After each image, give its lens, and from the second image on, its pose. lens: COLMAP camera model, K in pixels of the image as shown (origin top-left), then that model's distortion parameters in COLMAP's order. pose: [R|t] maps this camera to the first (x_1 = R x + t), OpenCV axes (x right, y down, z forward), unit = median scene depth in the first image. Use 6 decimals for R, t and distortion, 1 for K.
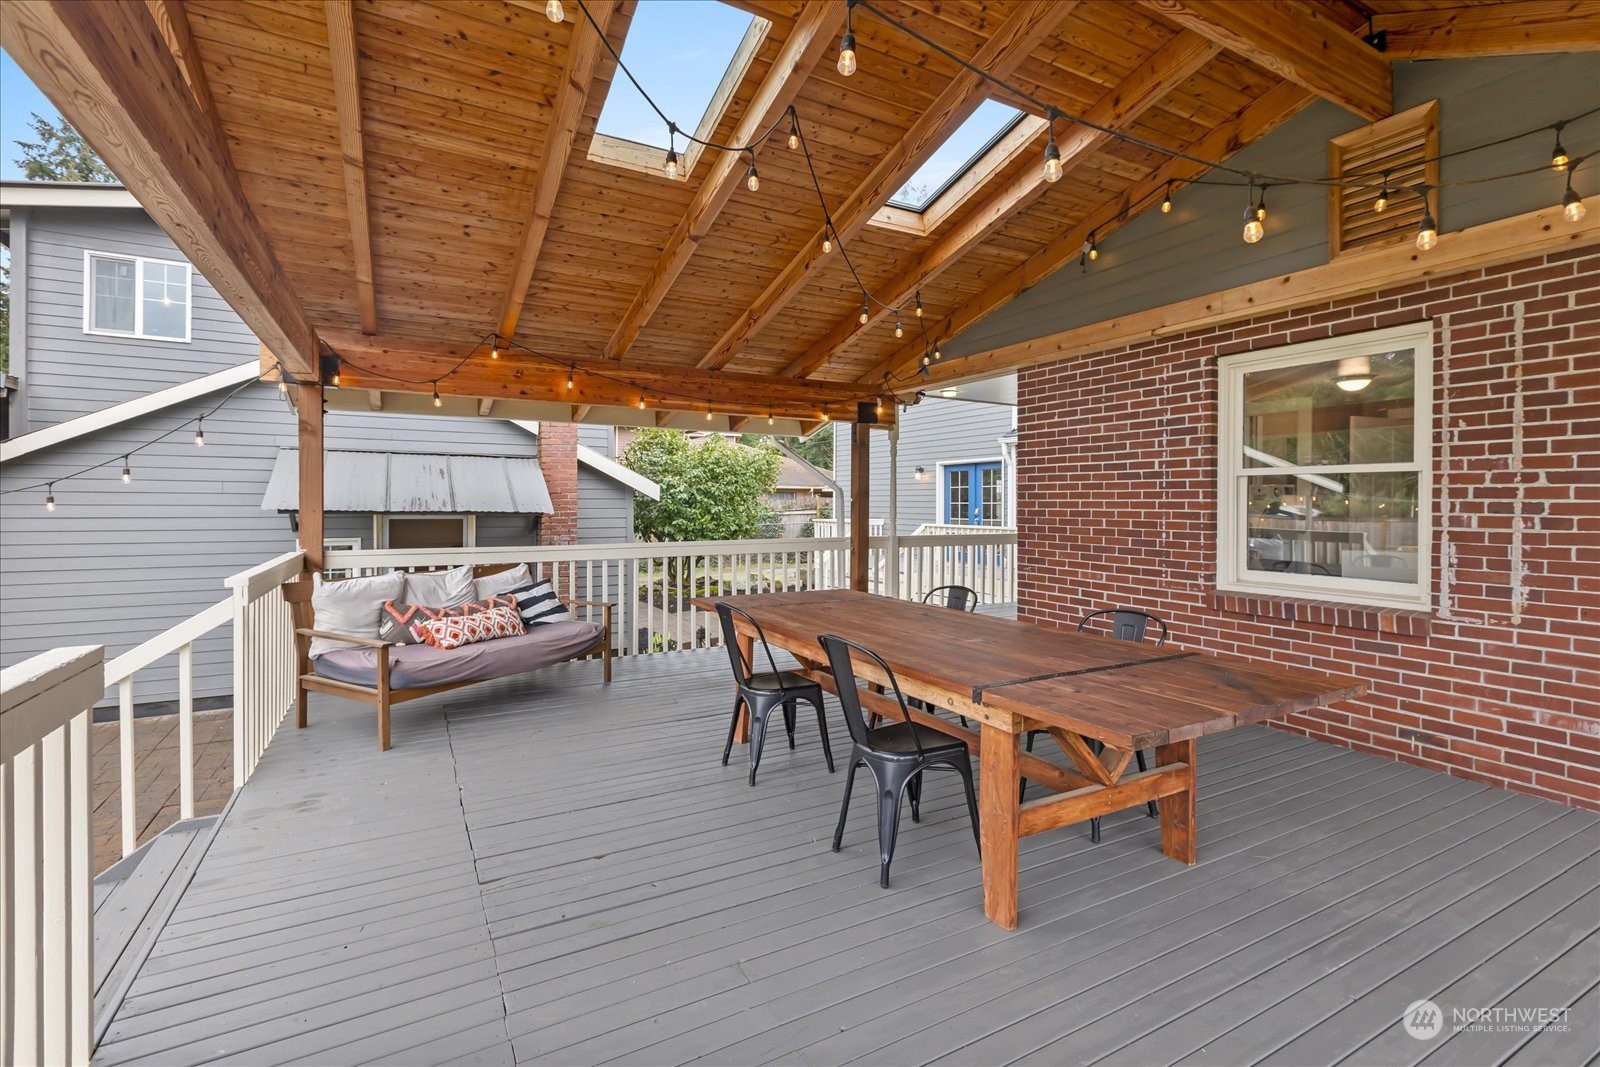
lens RADIAL K [[723.2, 0, 792.0], [0, 723.2, 506.8], [0, 0, 1]] dist [-0.003873, -0.000407]
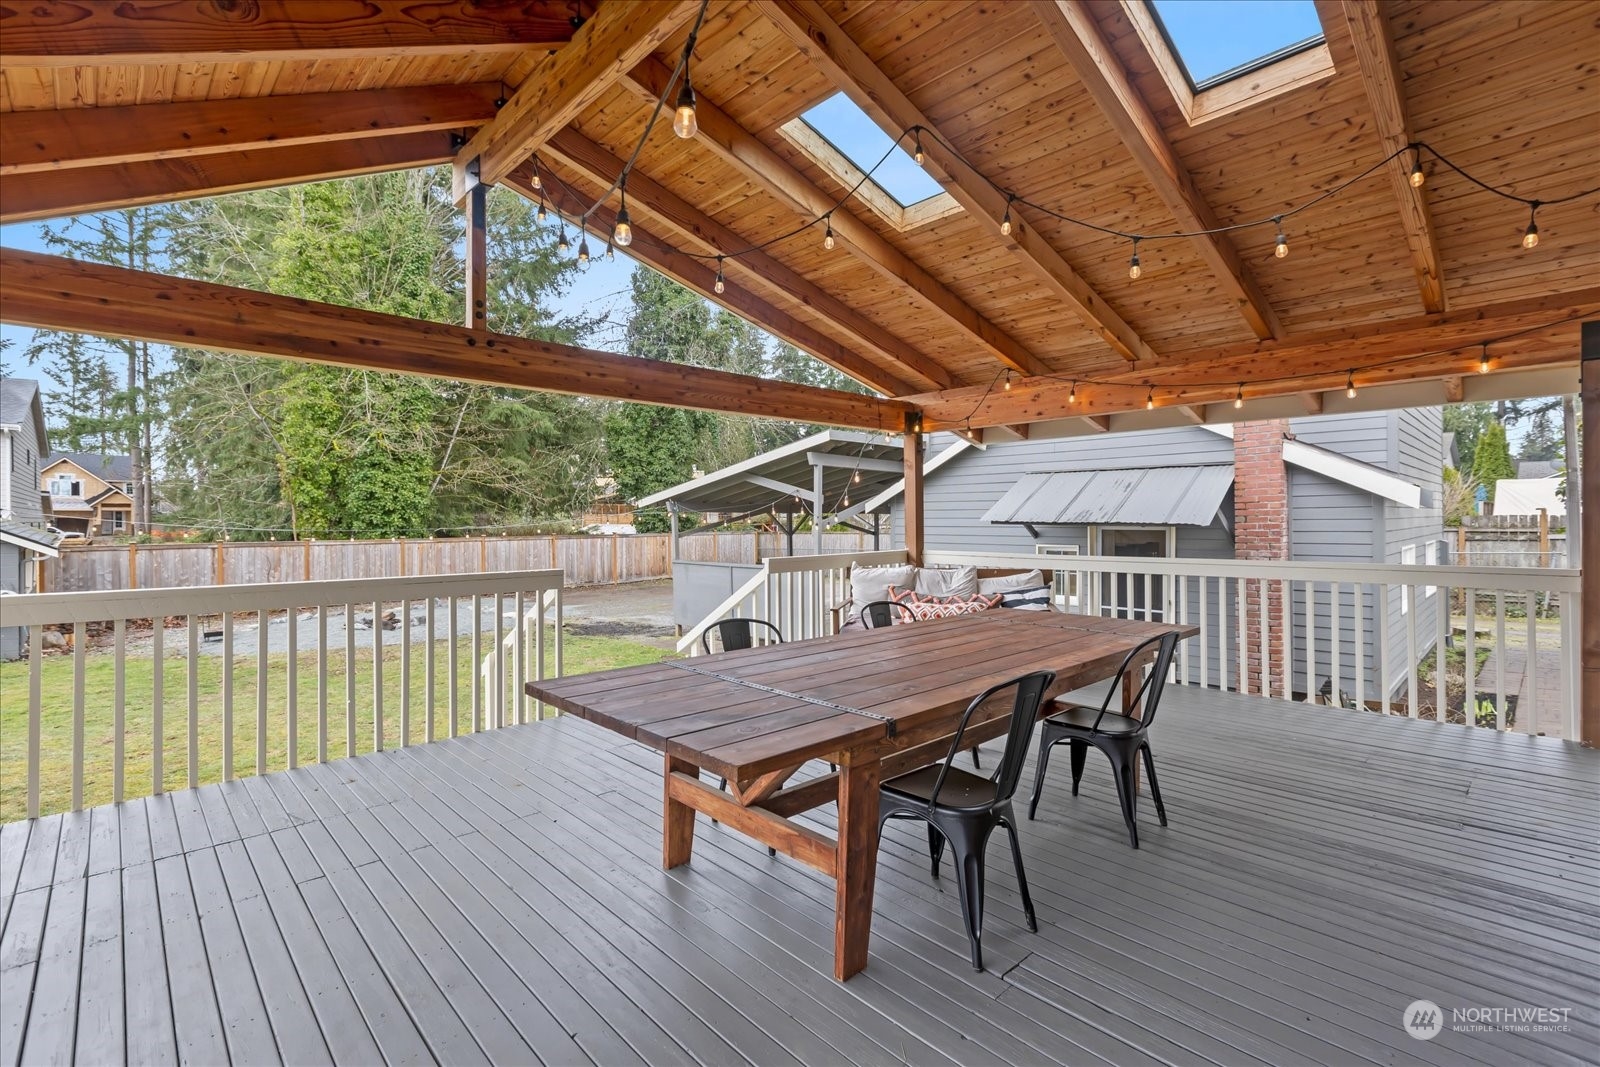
lens RADIAL K [[723.2, 0, 792.2], [0, 723.2, 525.2], [0, 0, 1]] dist [-0.003873, -0.000407]
pose [[0.256658, 0.003813, -0.966495, 0.490293], [0.004925, 0.999974, 0.005253, 0.002353], [0.966490, -0.006108, 0.256633, 0.294097]]
